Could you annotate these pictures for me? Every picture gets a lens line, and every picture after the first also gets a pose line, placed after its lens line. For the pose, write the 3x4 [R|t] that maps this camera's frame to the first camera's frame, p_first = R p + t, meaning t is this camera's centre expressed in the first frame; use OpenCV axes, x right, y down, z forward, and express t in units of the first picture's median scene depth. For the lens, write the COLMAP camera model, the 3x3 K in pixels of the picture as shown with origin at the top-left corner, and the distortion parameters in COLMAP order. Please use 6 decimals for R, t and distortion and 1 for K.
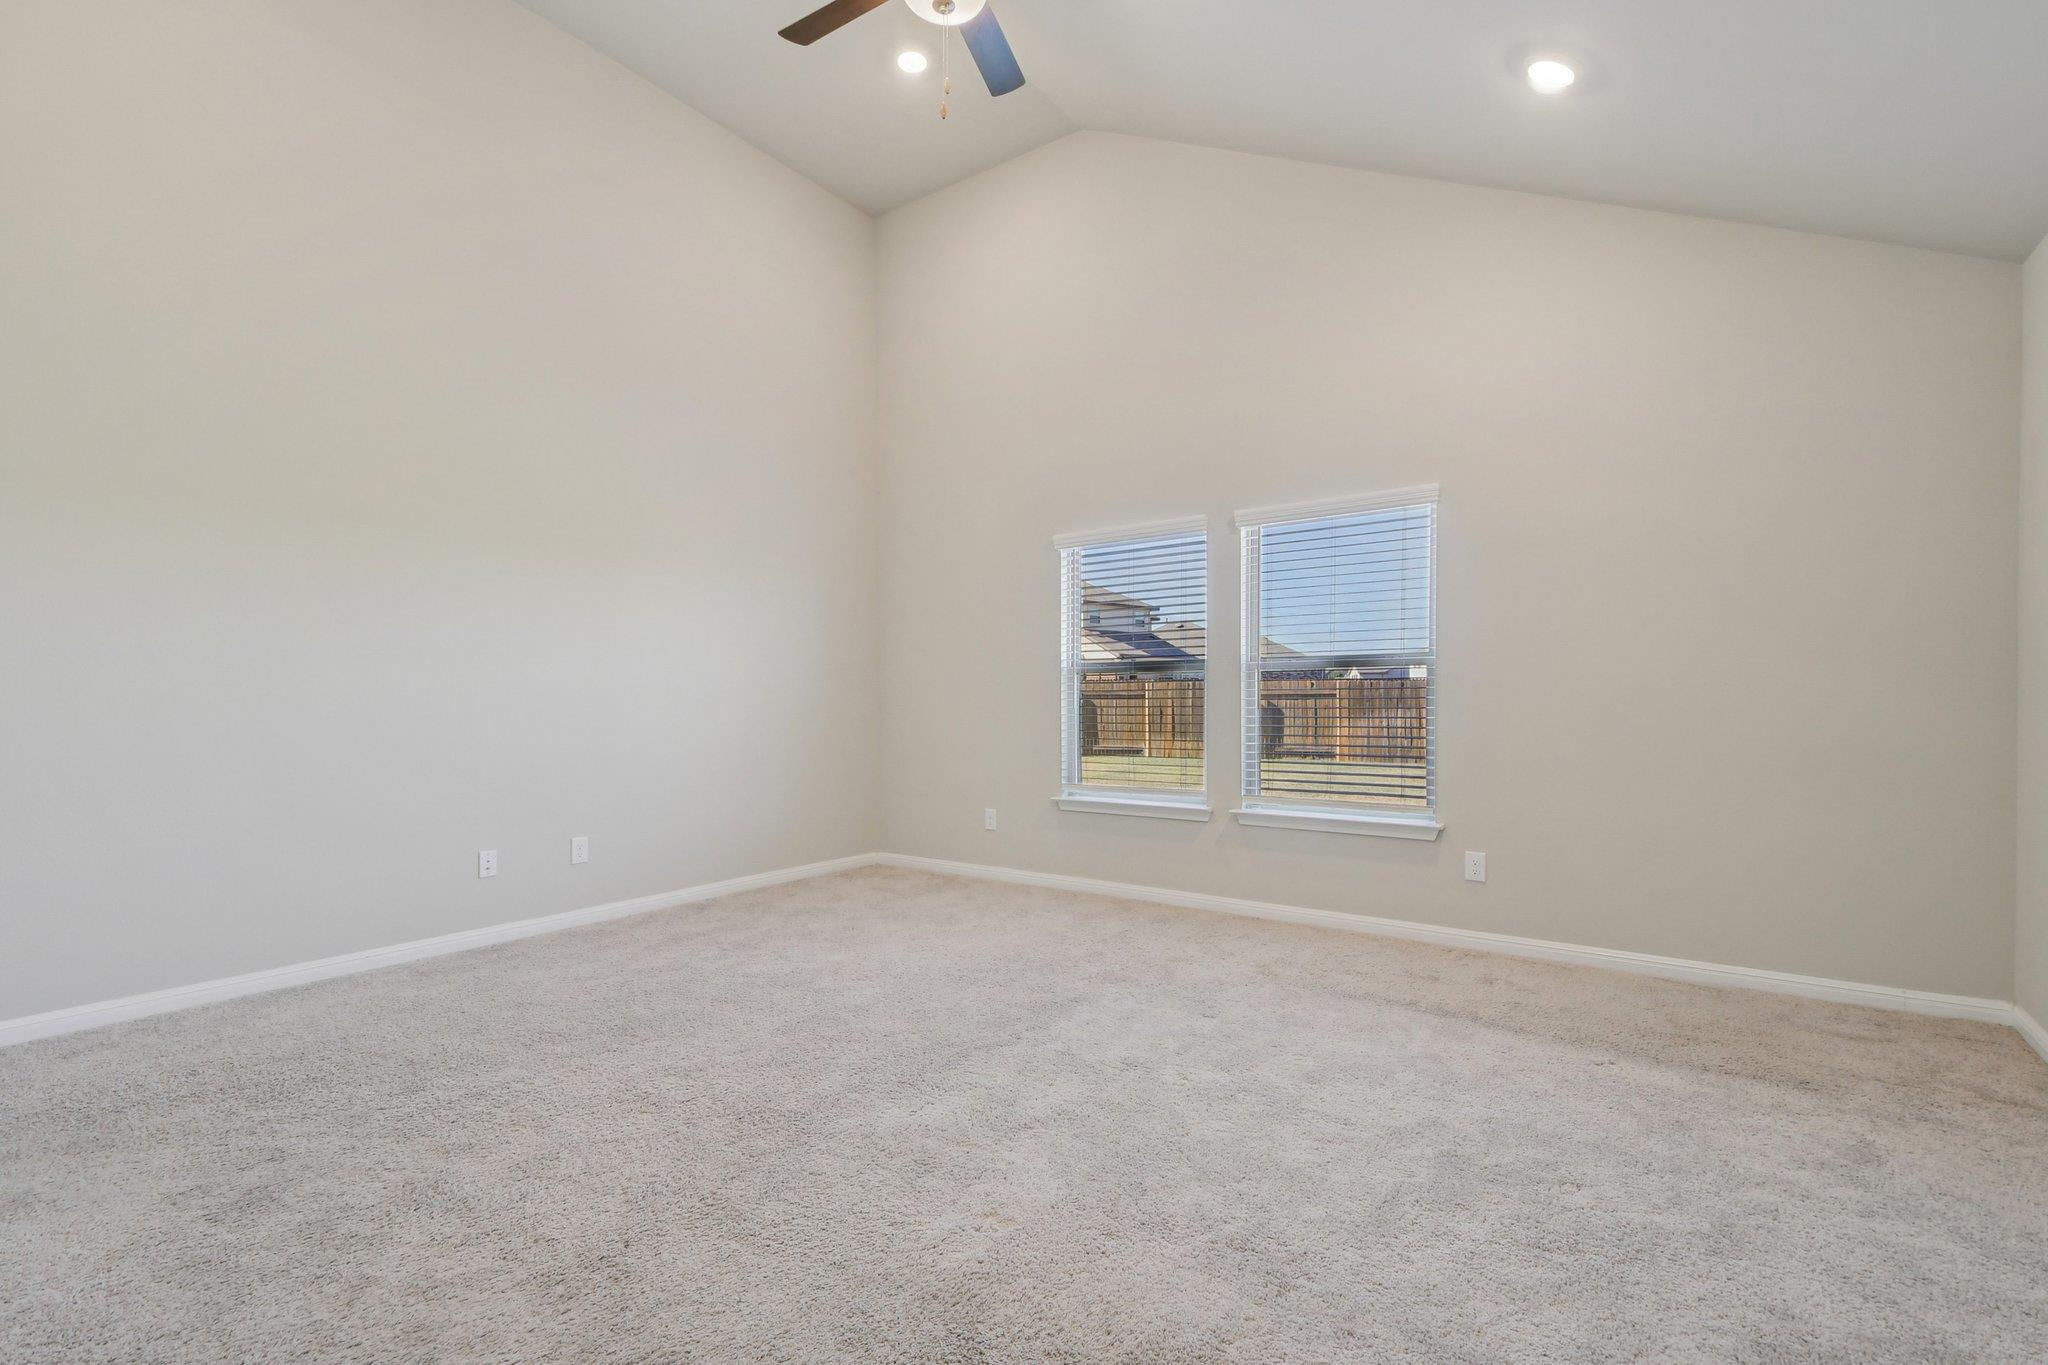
lens RADIAL K [[897.7, 0, 1013.7], [0, 897.7, 718.1], [0, 0, 1]] dist [0.003689, -0.004871]
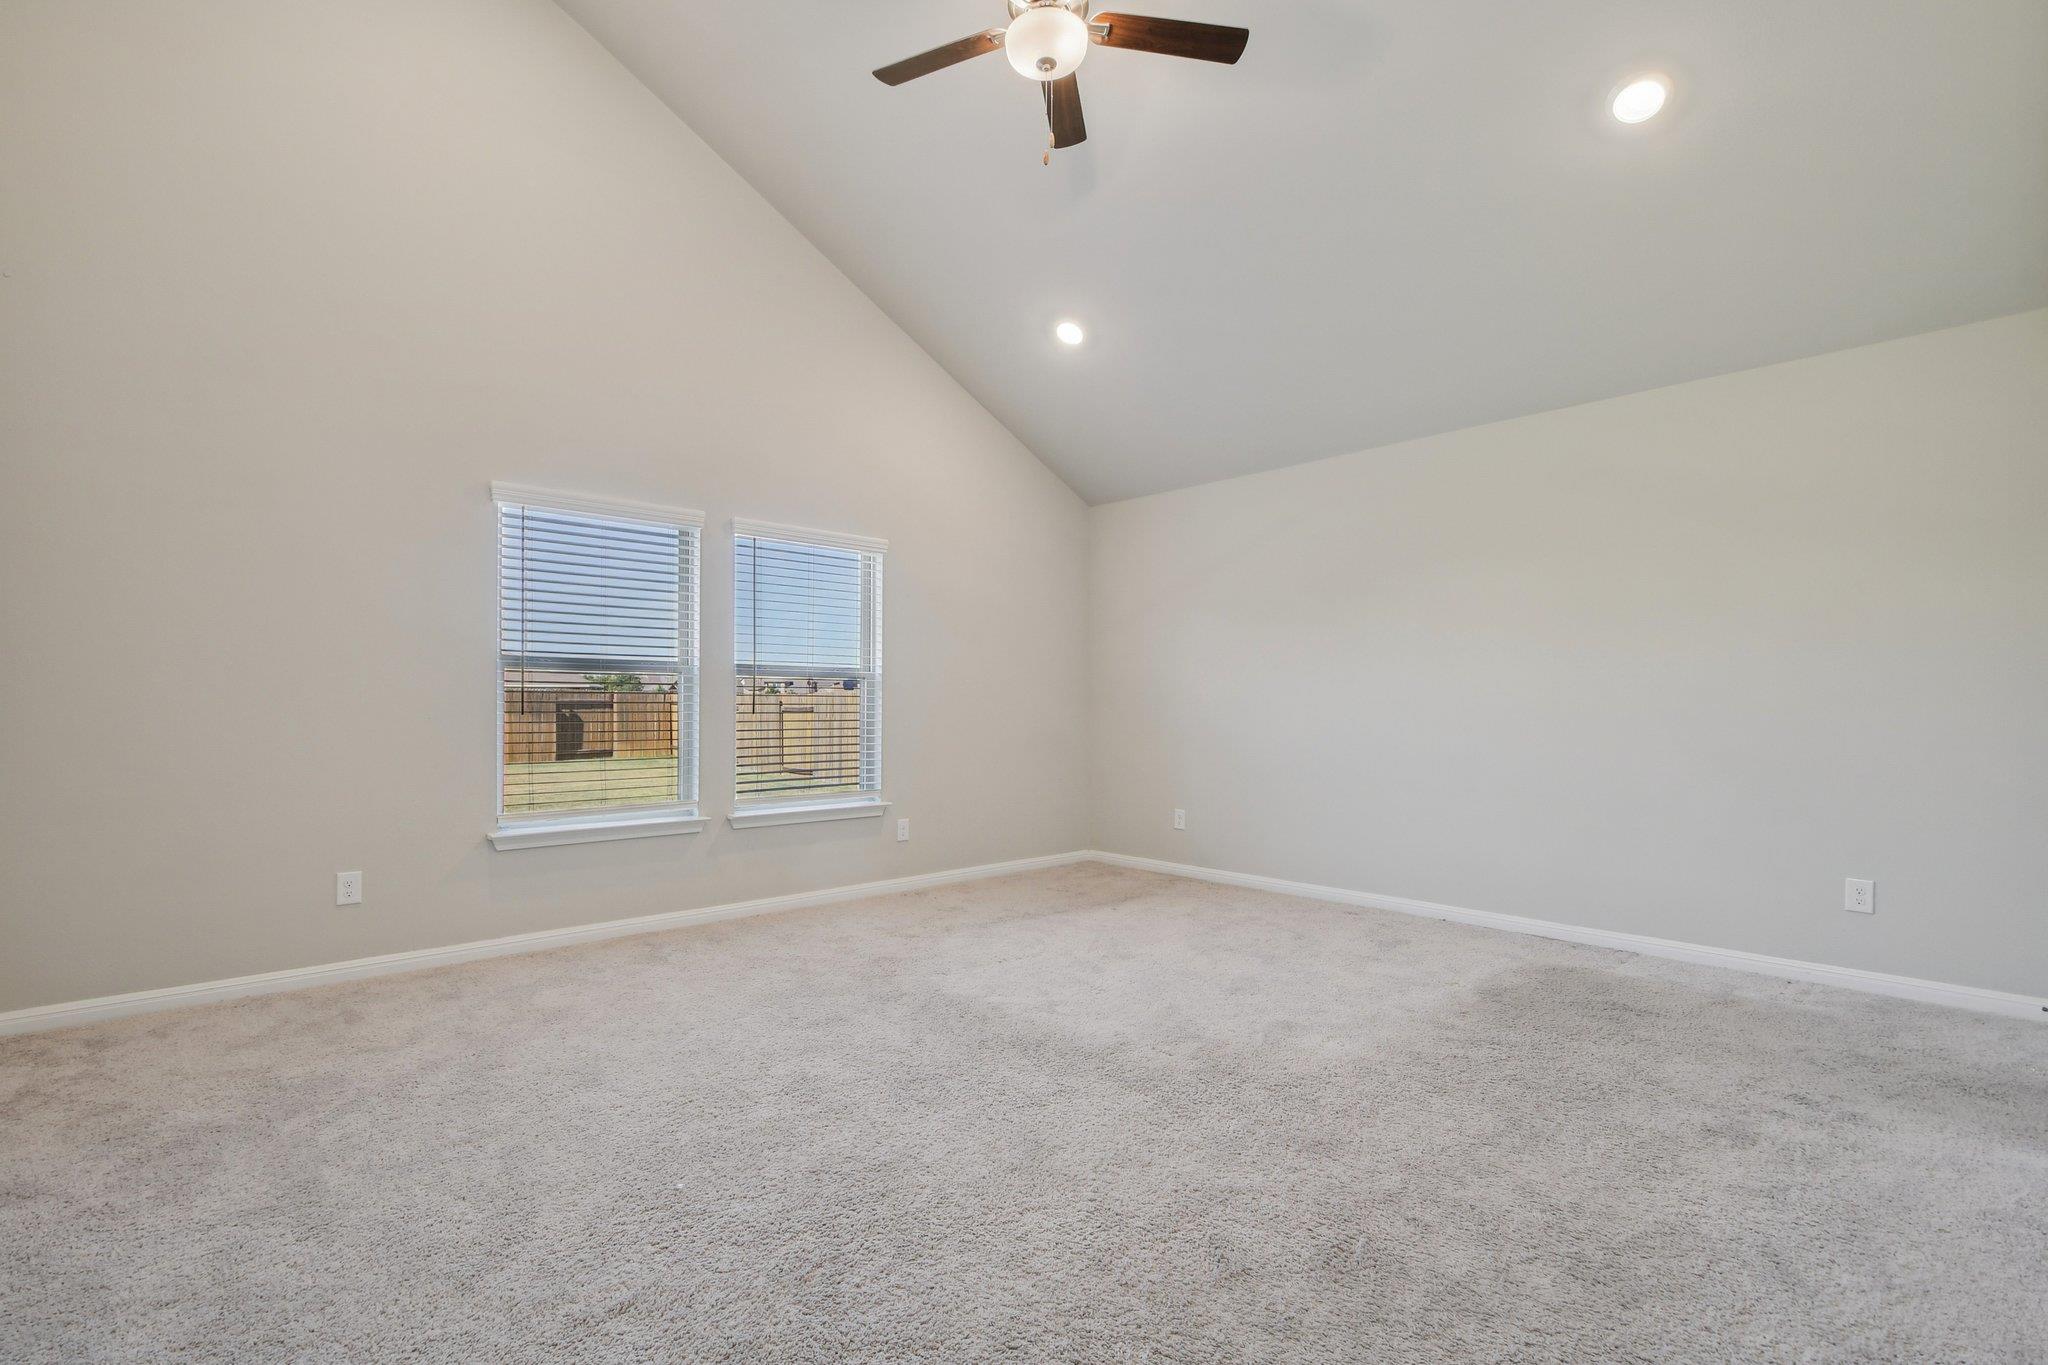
lens RADIAL K [[857.5, 0, 1058.5], [0, 857.5, 706.4], [0, 0, 1]] dist [-0.016643, -0.000588]
pose [[0.203241, 0.005232, 0.979115, -0.608447], [0.013112, 0.999882, -0.008065, -0.005826], [-0.979041, 0.014477, 0.203148, 0.446682]]
